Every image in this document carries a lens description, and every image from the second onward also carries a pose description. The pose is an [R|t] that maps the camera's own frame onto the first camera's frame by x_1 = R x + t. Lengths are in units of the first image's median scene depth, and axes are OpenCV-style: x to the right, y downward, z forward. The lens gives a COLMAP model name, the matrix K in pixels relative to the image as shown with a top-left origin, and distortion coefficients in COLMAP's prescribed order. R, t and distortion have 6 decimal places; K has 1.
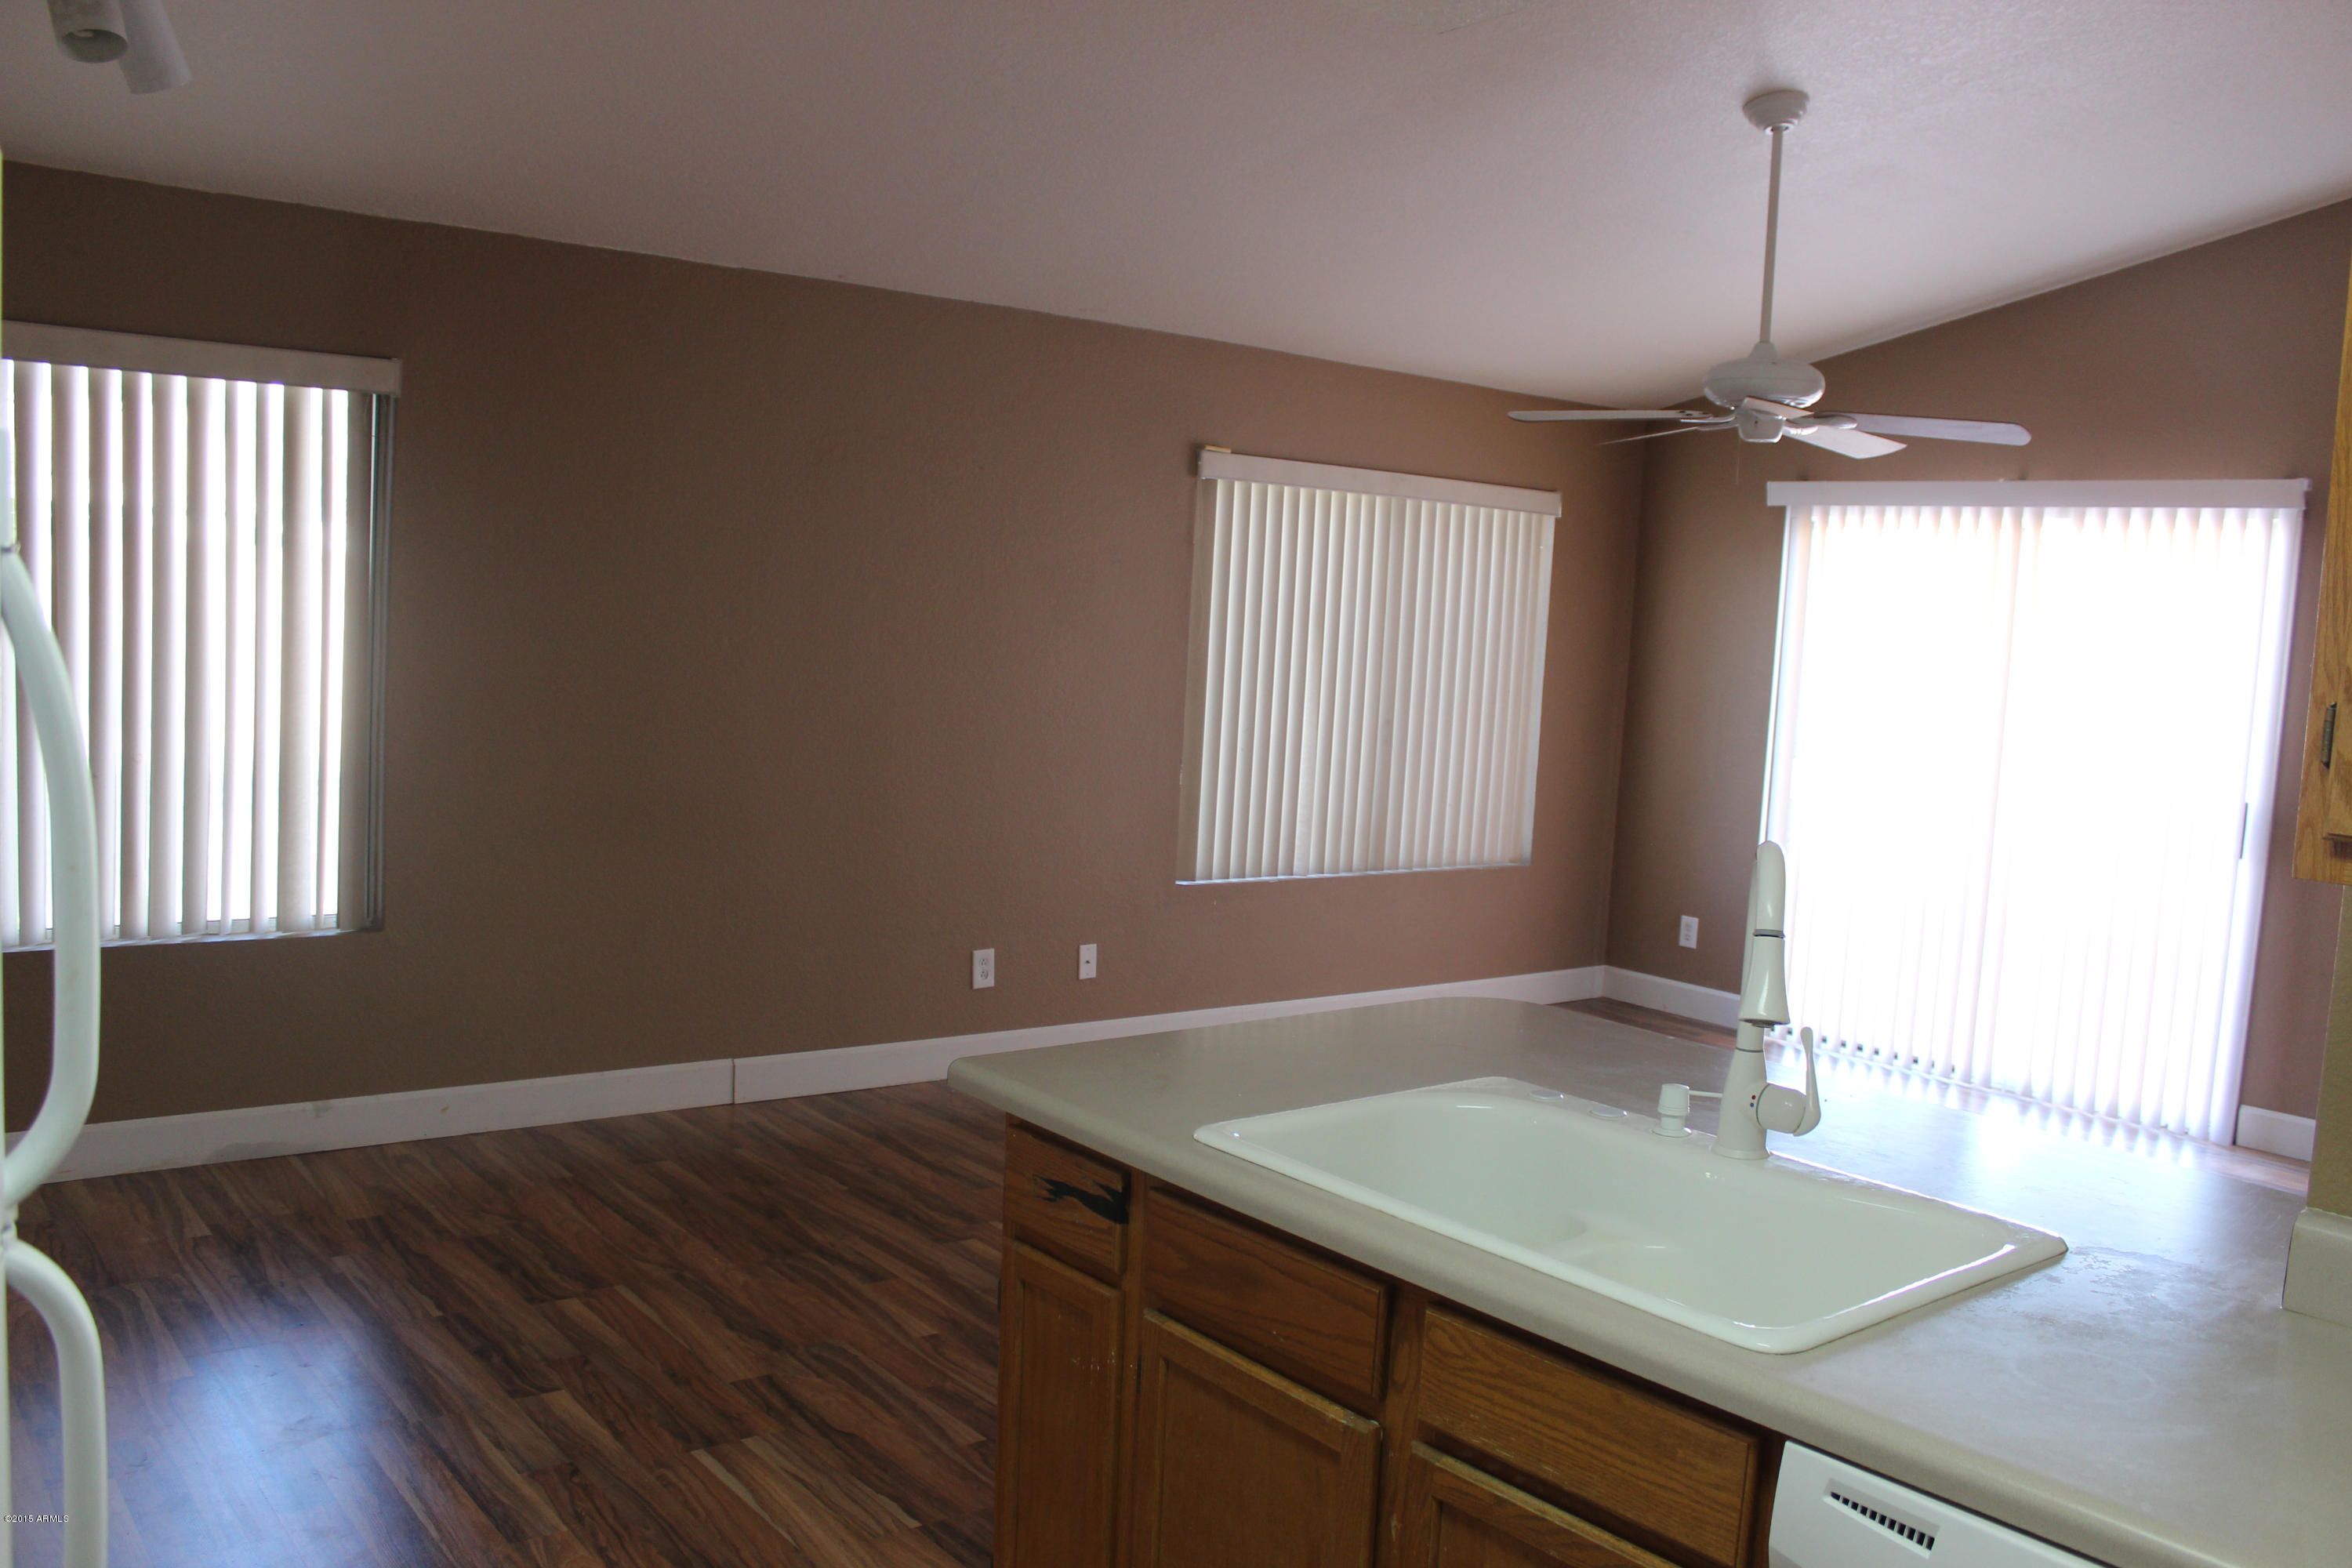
lens RADIAL K [[1971.3, 0, 1191.4], [0, 1971.3, 798.2], [0, 0, 1]] dist [-0.160031, 0.143535]
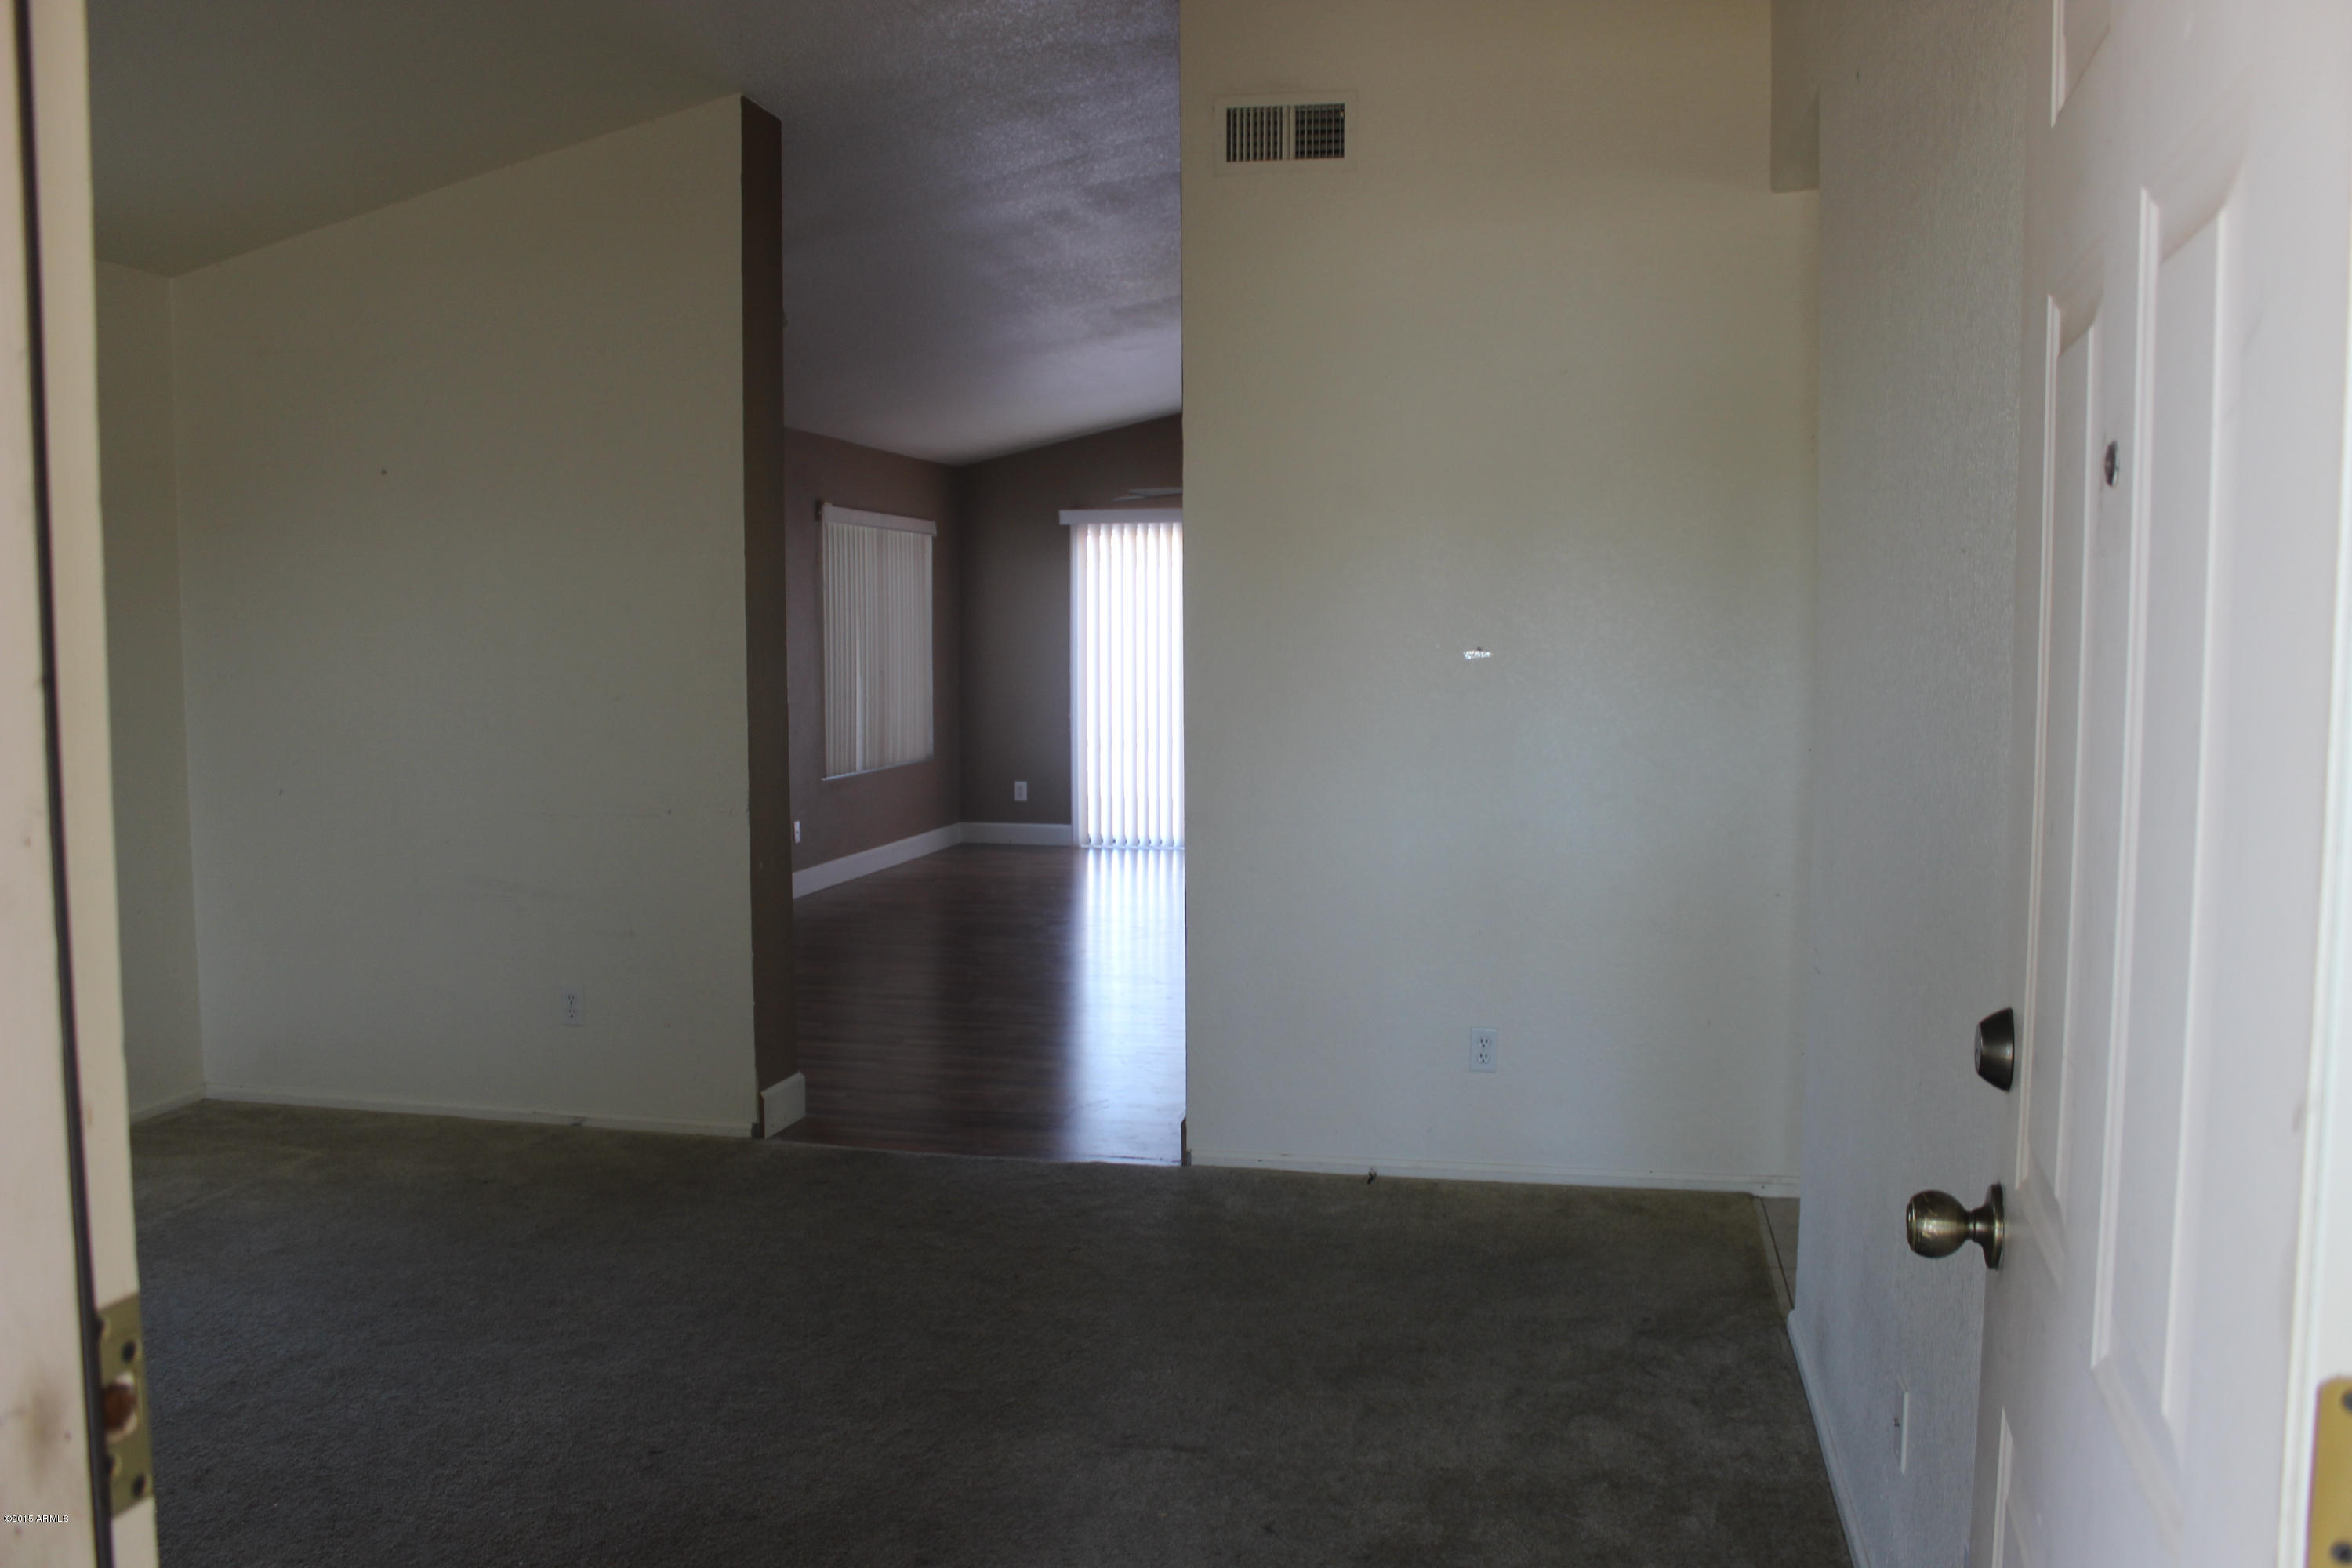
lens RADIAL K [[1971.3, 0, 1188.7], [0, 1971.3, 773.4], [0, 0, 1]] dist [-0.160031, 0.143535]
pose [[0.769006, -0.103804, 0.630757, -0.842272], [0.106482, 0.993743, 0.033720, 0.018207], [-0.630311, 0.041233, 0.775247, -0.433933]]
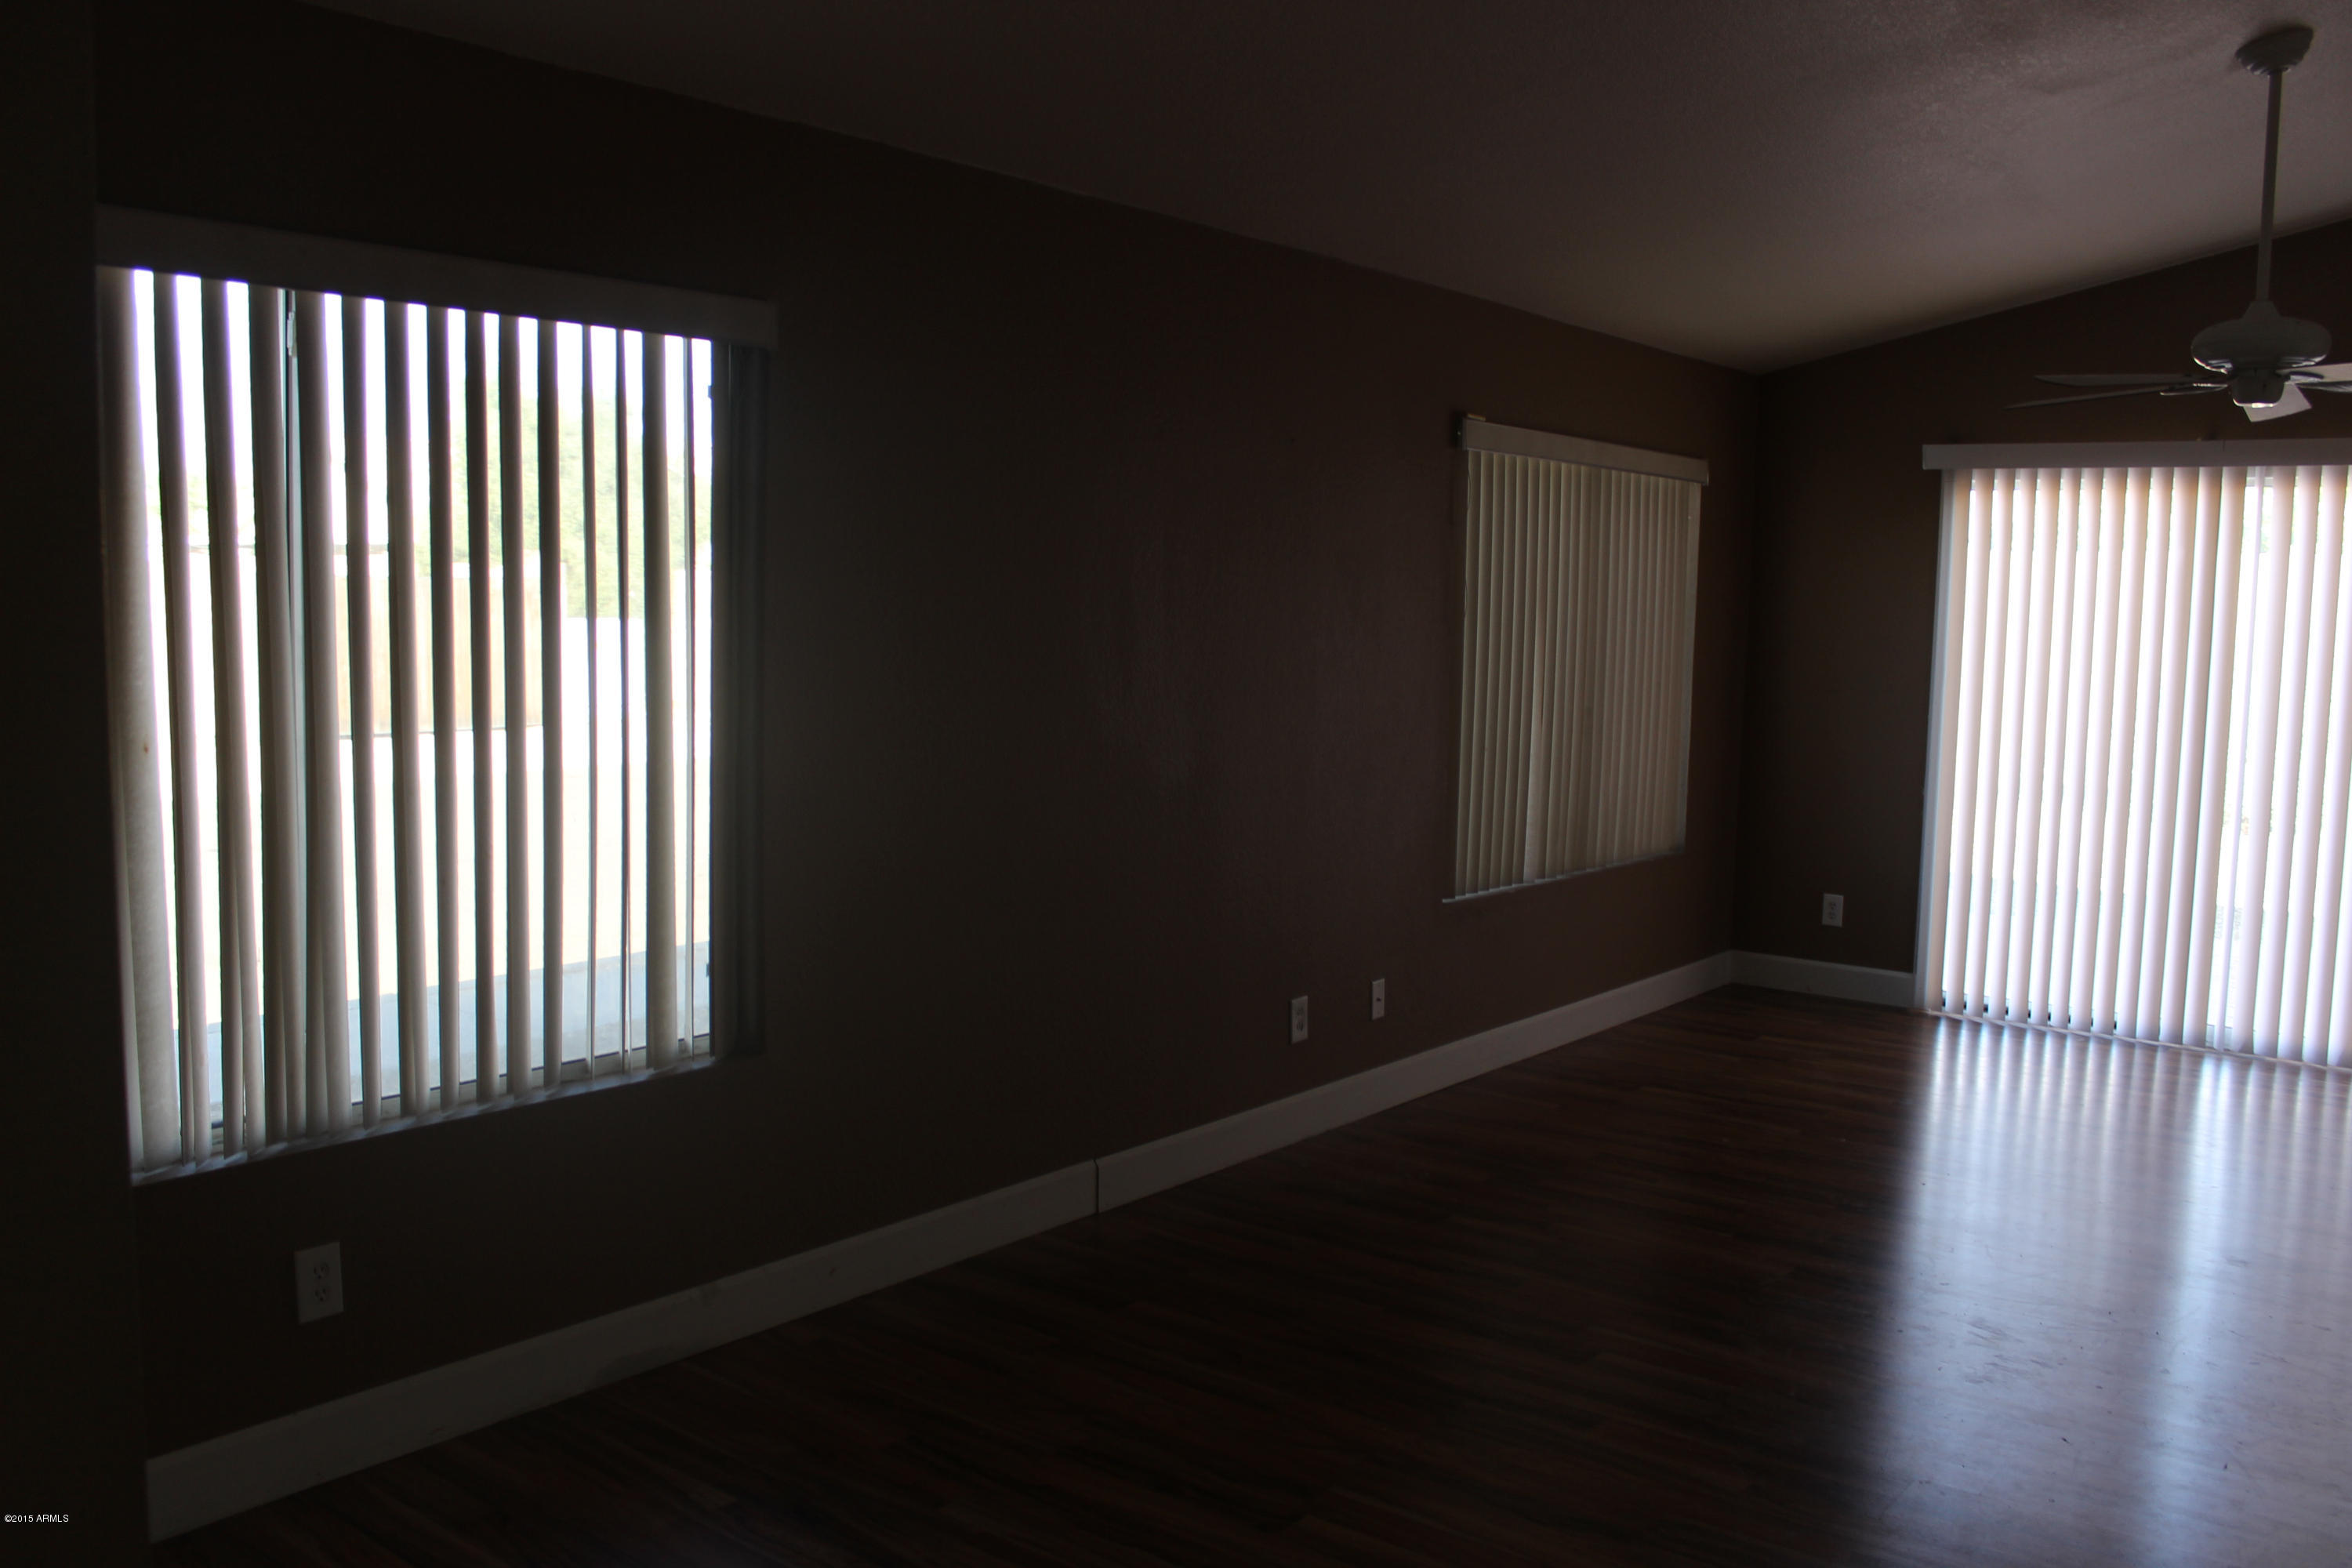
lens RADIAL K [[1971.3, 0, 1192.6], [0, 1971.3, 784.0], [0, 0, 1]] dist [-0.160031, 0.143535]
pose [[0.971518, -0.055625, 0.230344, -0.351921], [0.053901, 0.998451, 0.013777, -0.031615], [-0.230754, -0.000969, 0.973012, 0.172545]]
